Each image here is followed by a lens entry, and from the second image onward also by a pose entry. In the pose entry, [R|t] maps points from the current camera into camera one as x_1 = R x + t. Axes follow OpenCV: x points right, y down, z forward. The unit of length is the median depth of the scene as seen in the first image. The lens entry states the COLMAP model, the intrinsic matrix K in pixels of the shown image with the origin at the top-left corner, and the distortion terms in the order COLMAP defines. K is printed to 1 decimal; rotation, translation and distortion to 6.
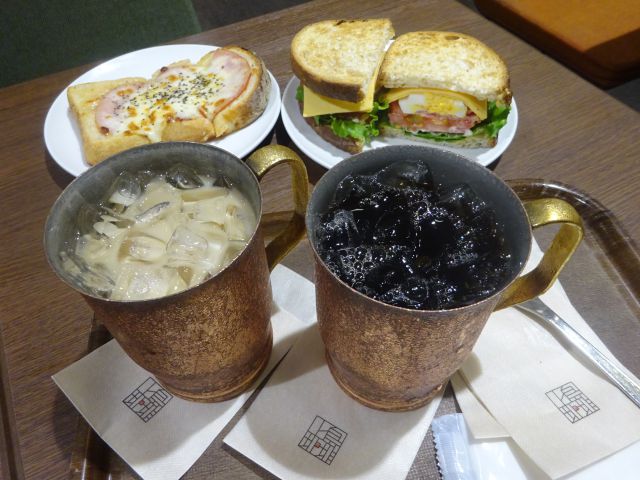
lens RADIAL K [[489.9, 0, 317.8], [0, 489.9, 243.5], [0, 0, 1]] dist [0.036577, -0.015908]
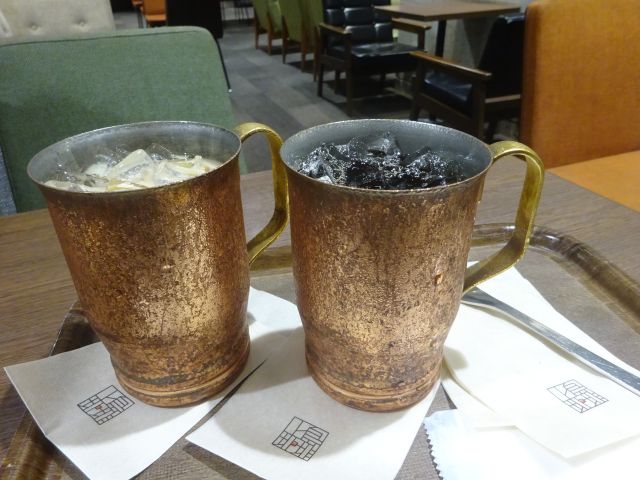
lens RADIAL K [[489.9, 0, 318.1], [0, 489.9, 242.4], [0, 0, 1]] dist [0.036577, -0.015908]
pose [[0.999956, -0.005950, 0.007251, 0.036600], [0.008177, 0.931682, -0.363182, 0.387139], [-0.004594, 0.363225, 0.931690, 0.059922]]
